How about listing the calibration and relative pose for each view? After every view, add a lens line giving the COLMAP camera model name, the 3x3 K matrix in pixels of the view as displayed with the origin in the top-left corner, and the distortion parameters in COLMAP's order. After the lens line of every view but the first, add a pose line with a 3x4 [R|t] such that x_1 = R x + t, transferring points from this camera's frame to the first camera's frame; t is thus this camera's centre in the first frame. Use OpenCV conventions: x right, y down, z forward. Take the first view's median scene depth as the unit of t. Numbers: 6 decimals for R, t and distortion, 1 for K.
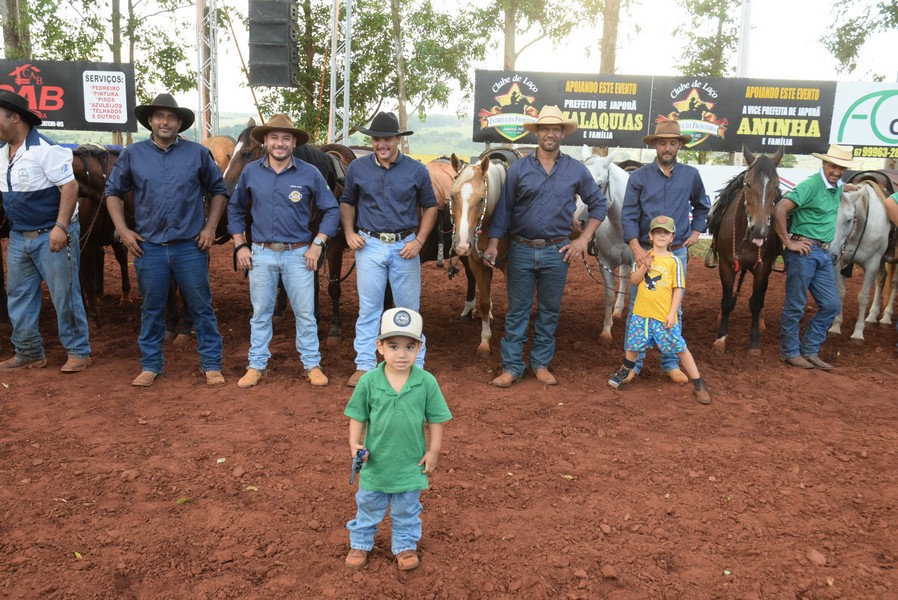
lens RADIAL K [[850.6, 0, 450.8], [0, 850.6, 315.0], [0, 0, 1]] dist [-0.074334, 0.115991]
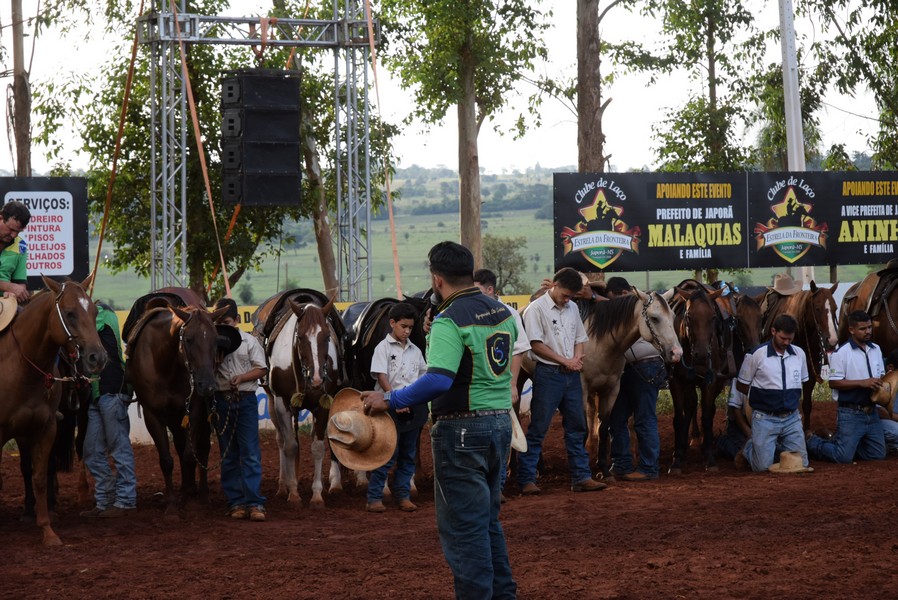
lens RADIAL K [[2662.7, 0, 447.4], [0, 2662.7, 331.9], [0, 0, 1]] dist [0.079607, -0.958462]
pose [[0.789230, -0.067695, 0.610355, -1.420092], [0.189188, 0.972367, -0.136787, 0.129085], [-0.584229, 0.223428, 0.780228, -0.664912]]
